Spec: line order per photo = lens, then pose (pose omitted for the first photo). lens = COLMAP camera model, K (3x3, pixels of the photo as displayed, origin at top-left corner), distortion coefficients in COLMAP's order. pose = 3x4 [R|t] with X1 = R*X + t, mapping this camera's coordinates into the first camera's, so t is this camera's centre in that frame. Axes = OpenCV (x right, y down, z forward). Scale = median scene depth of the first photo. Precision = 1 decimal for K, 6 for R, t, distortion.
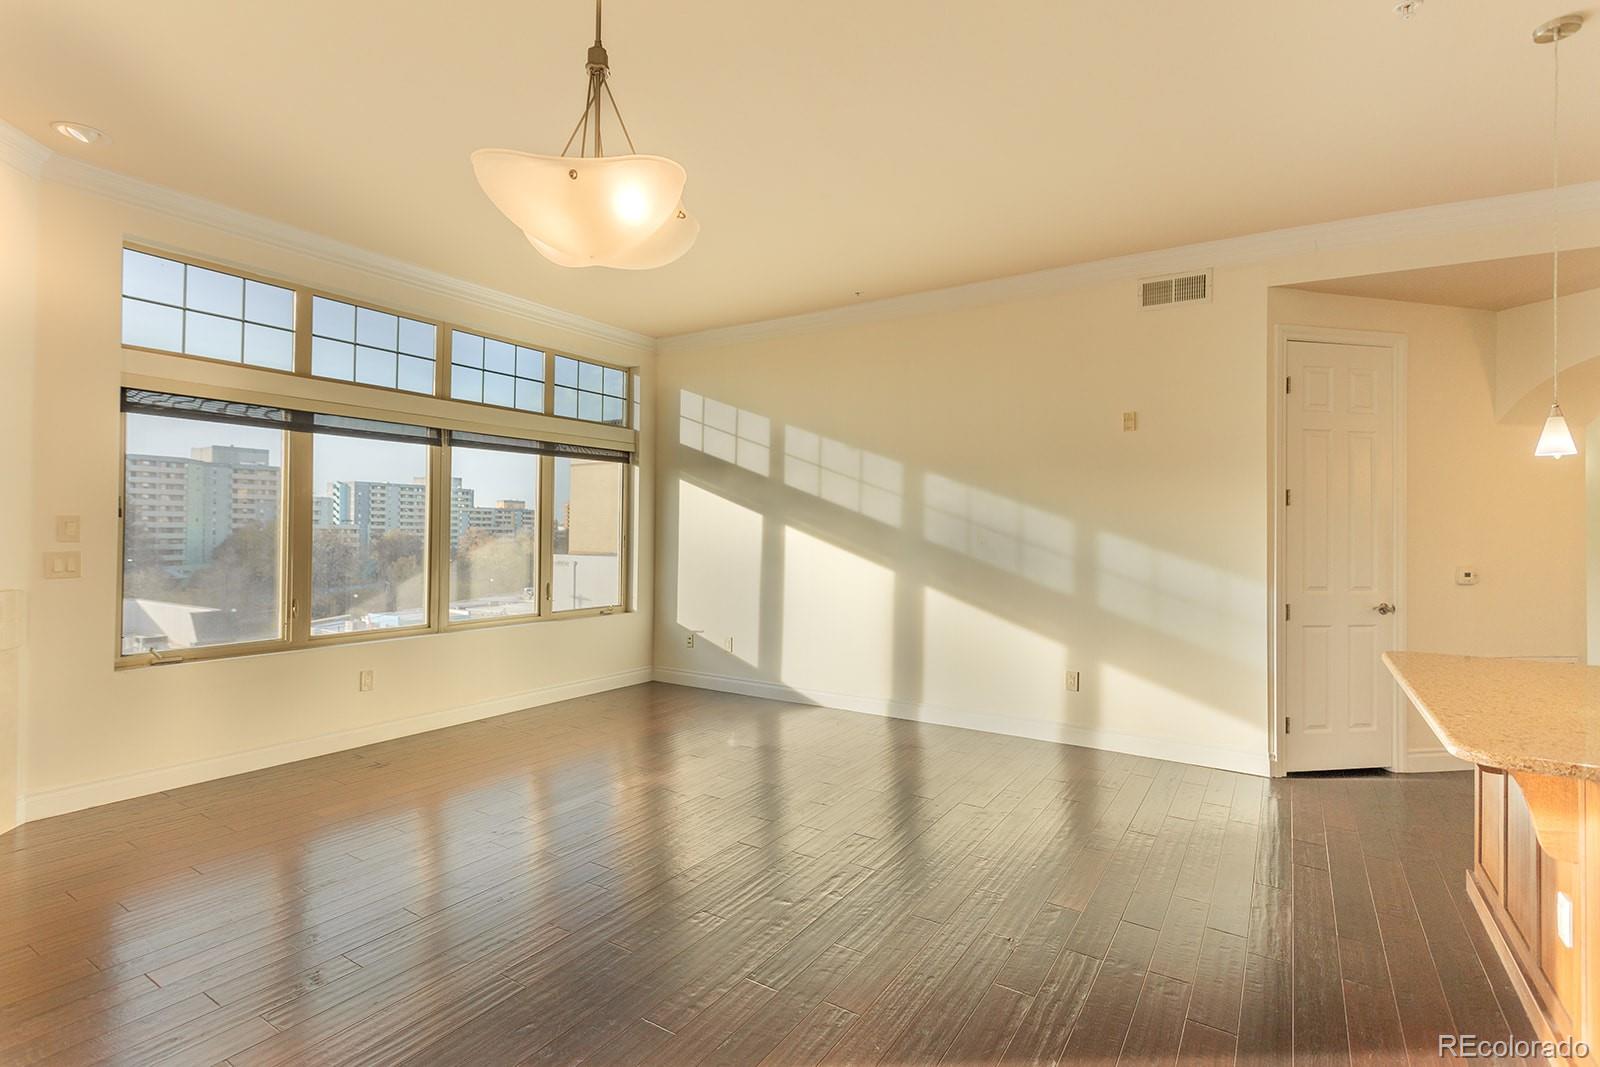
lens RADIAL K [[777.7, 0, 800.0], [0, 777.7, 533.5], [0, 0, 1]] dist [0.004421, 0.000610]
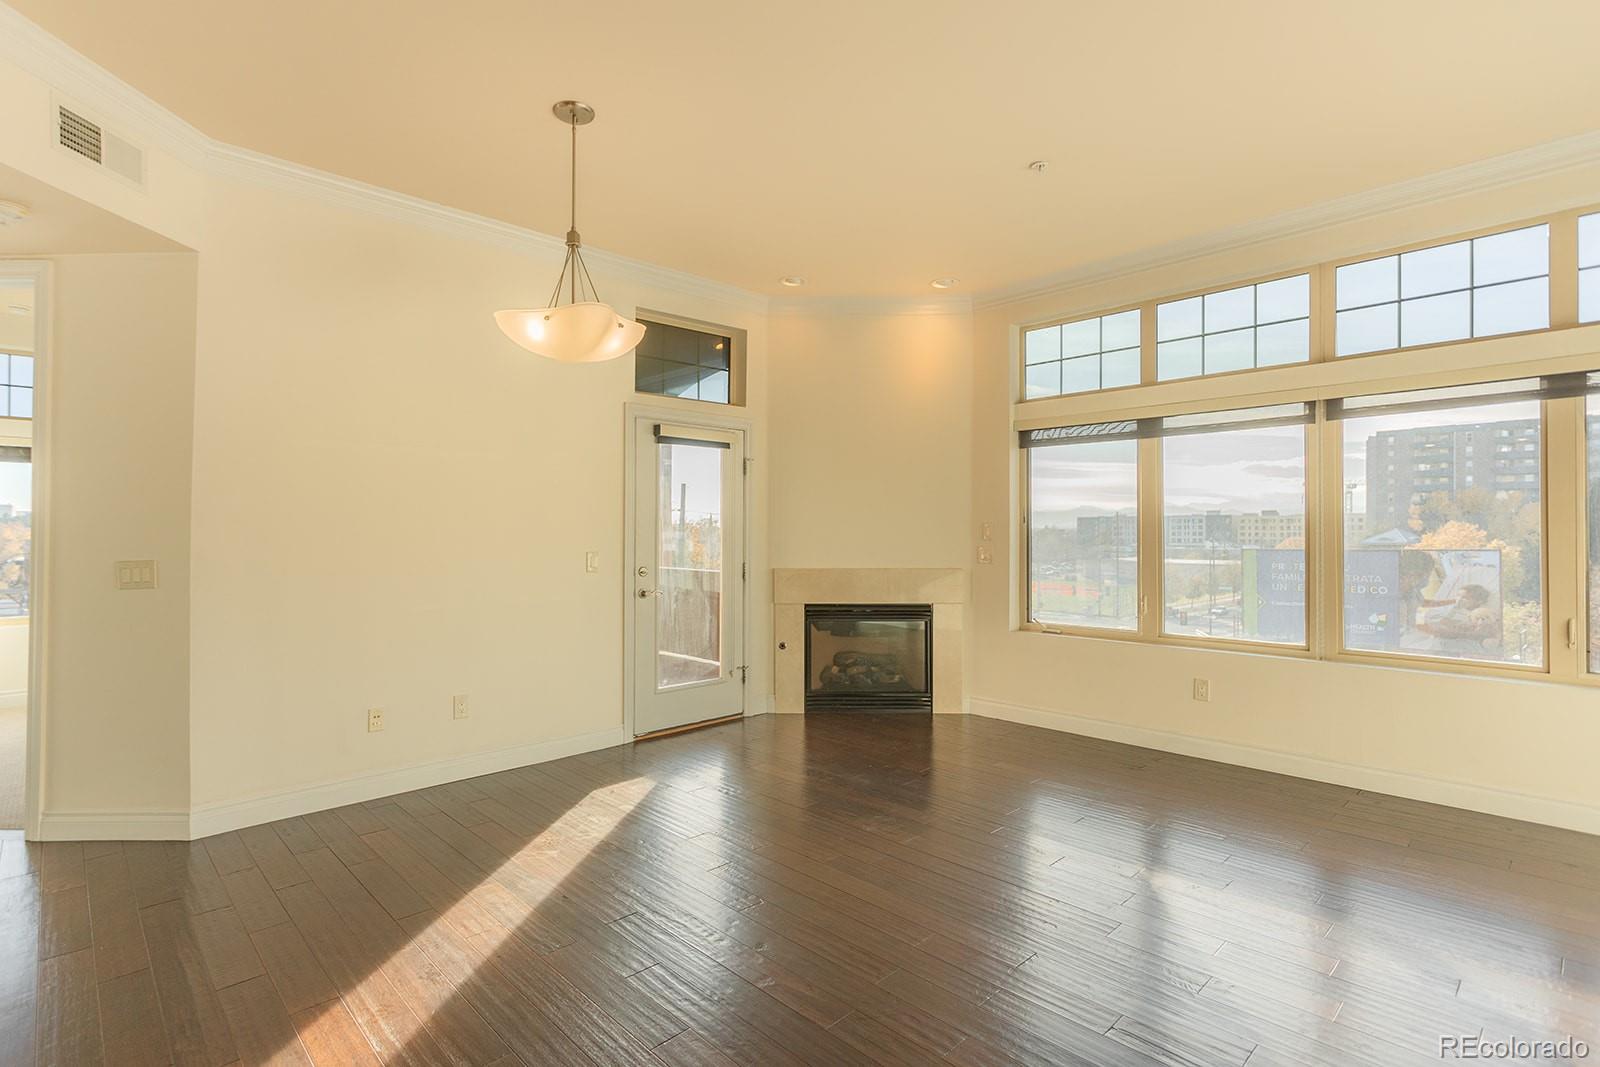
lens RADIAL K [[777.7, 0, 800.0], [0, 777.7, 533.5], [0, 0, 1]] dist [0.004421, 0.000610]
pose [[-0.231436, -0.001592, -0.972849, 0.467578], [0.003222, 0.999992, -0.002403, 0.000042], [0.972845, -0.003690, -0.231429, 0.738176]]
